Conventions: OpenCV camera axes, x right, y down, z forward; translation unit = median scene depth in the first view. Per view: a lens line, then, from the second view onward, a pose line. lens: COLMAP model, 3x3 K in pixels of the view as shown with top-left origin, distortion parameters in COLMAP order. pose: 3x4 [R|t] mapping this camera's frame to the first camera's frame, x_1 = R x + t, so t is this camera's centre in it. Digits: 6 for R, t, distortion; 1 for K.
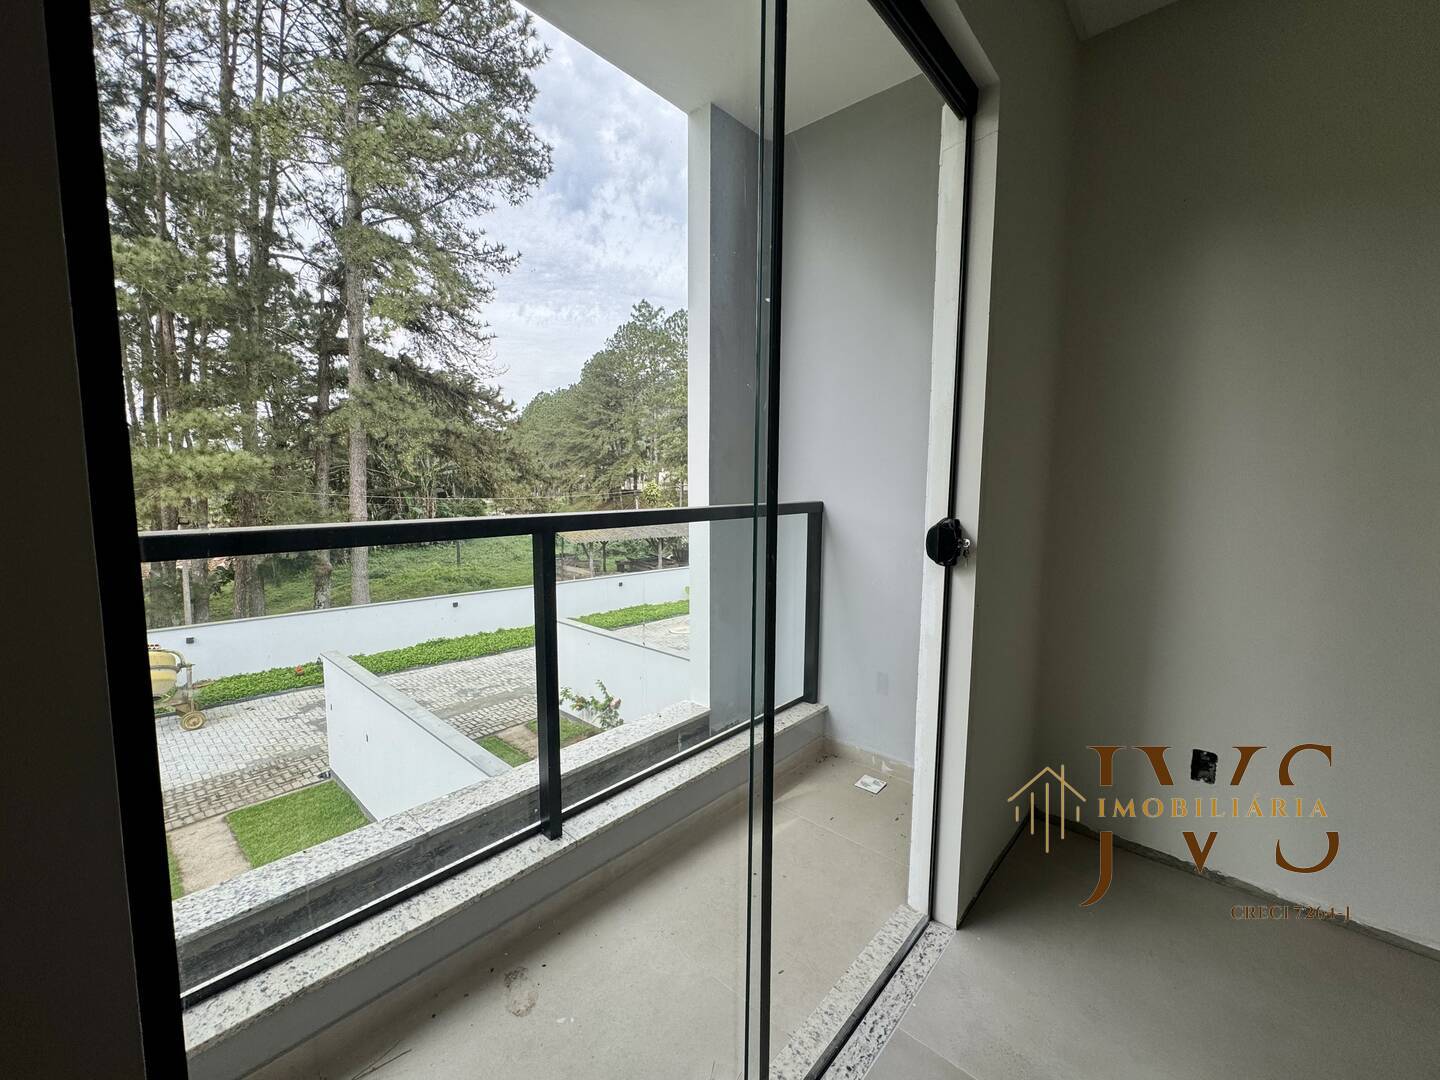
lens RADIAL K [[577.6, 0, 719.3], [0, 577.6, 538.6], [0, 0, 1]] dist [-0.001883, 0.000086]
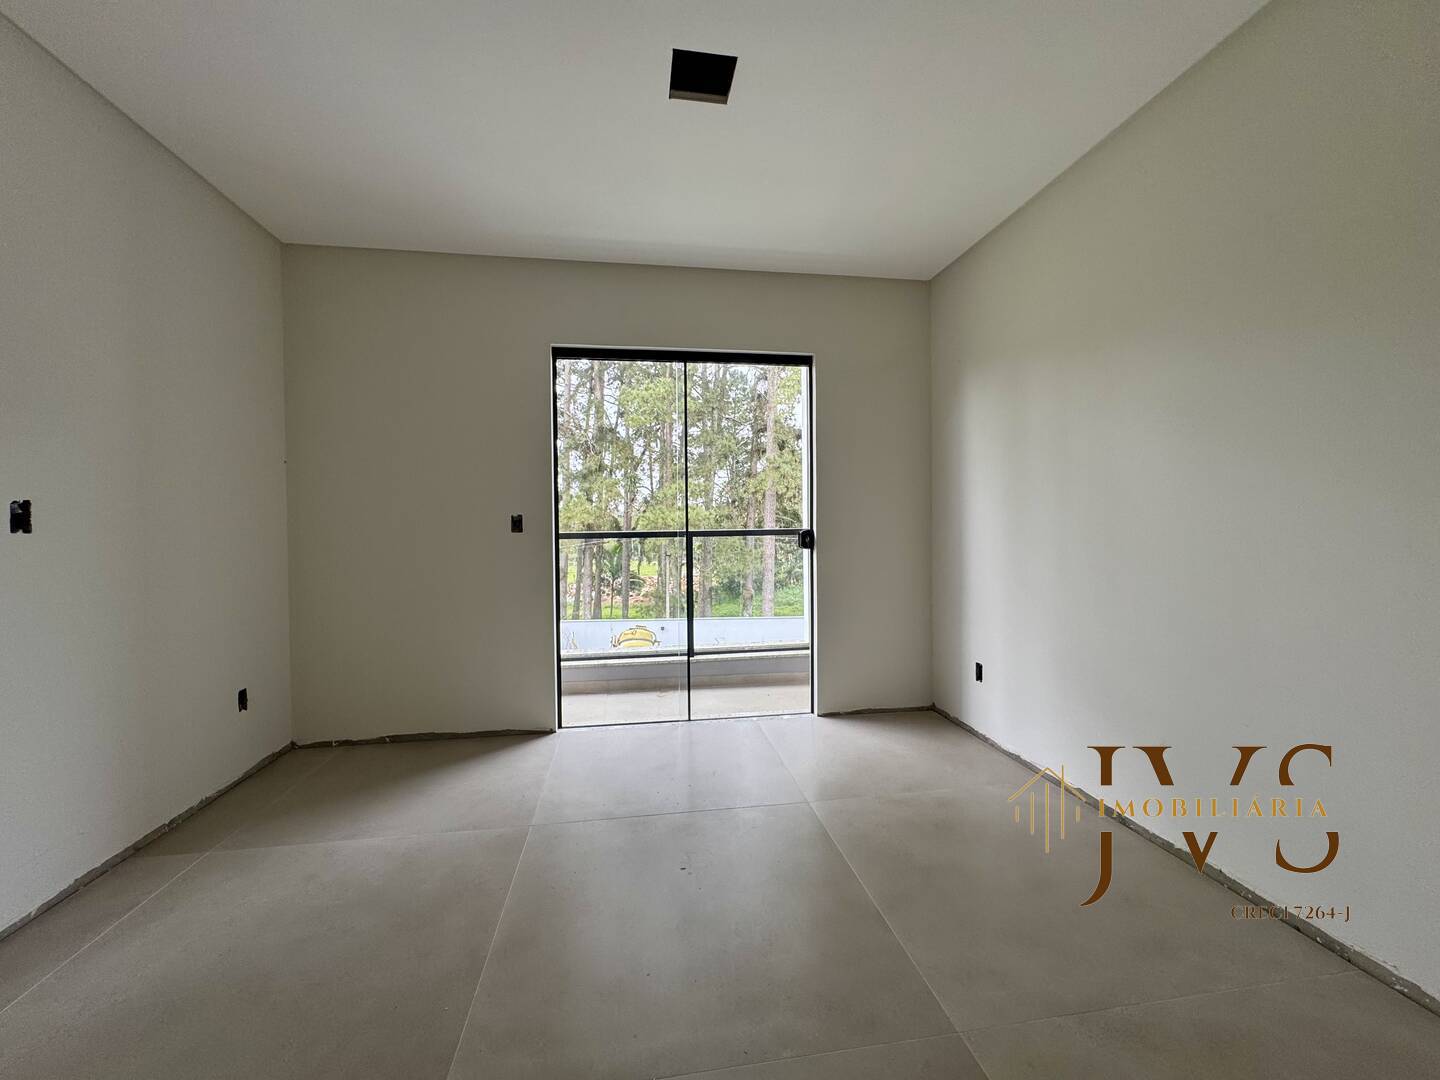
lens RADIAL K [[577.6, 0, 719.3], [0, 577.6, 538.6], [0, 0, 1]] dist [-0.001883, 0.000086]
pose [[0.771845, -0.001271, -0.635809, 0.094167], [-0.047639, 0.997071, -0.059825, 0.009475], [0.634023, 0.076465, 0.769524, -0.060661]]
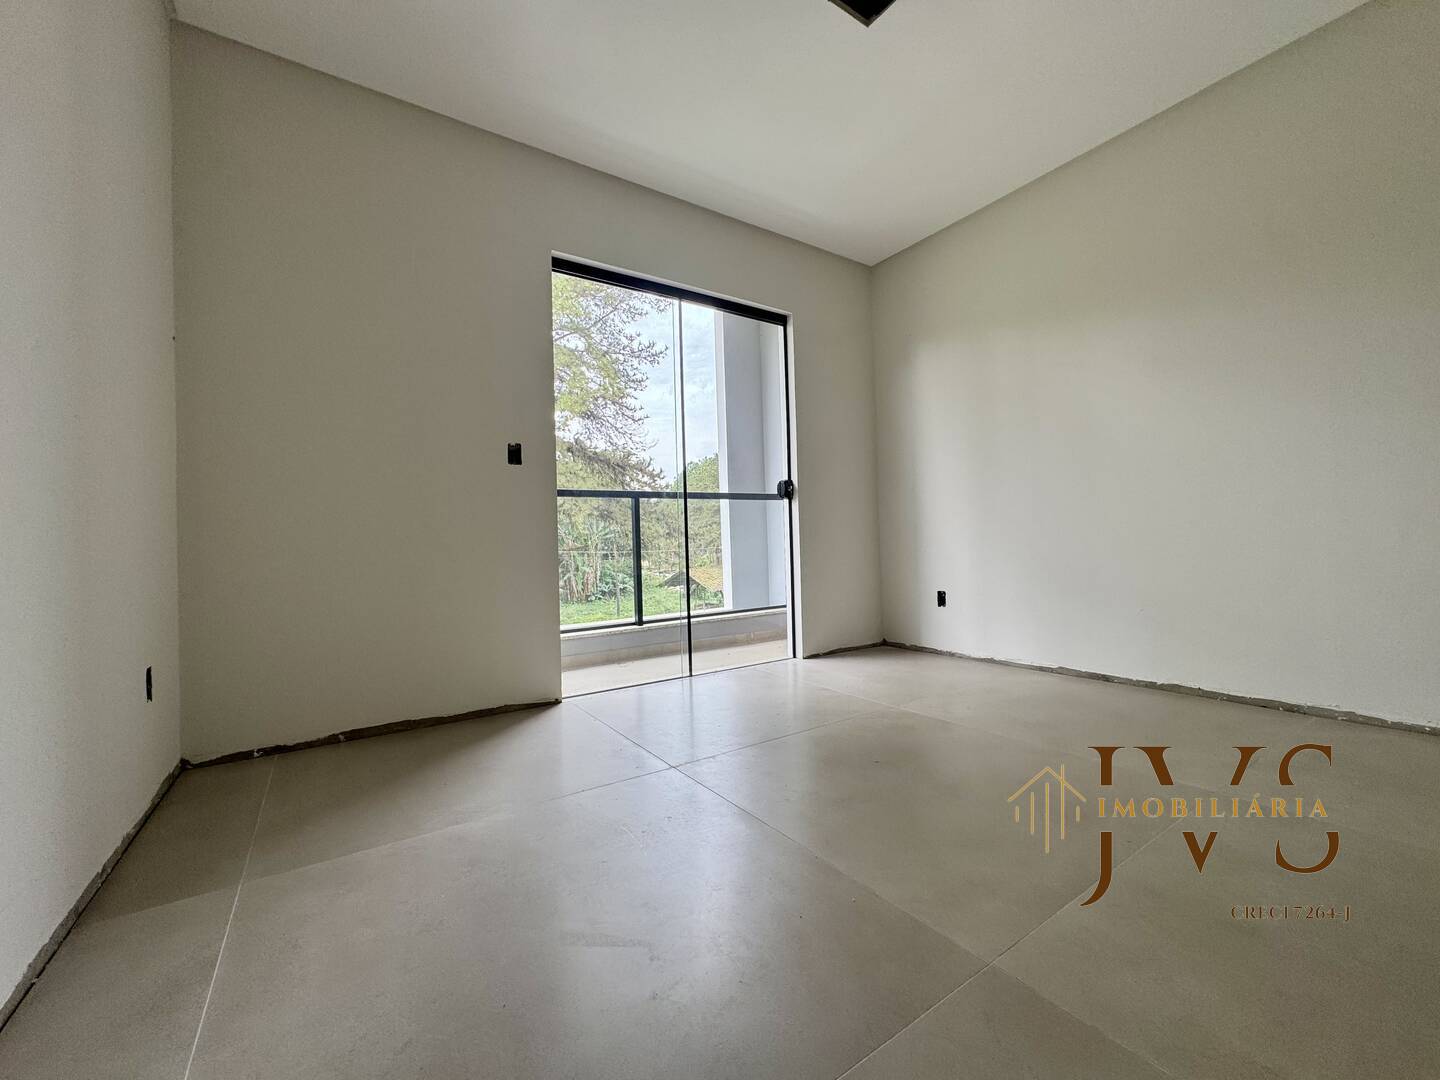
lens RADIAL K [[576.3, 0, 718.9], [0, 576.3, 538.5], [0, 0, 1]] dist [-0.001754, 0.000355]
pose [[0.967612, -0.037743, -0.249605, 0.041886], [0.011162, 0.994190, -0.107062, 0.027591], [0.252195, 0.100809, 0.962411, -0.081760]]
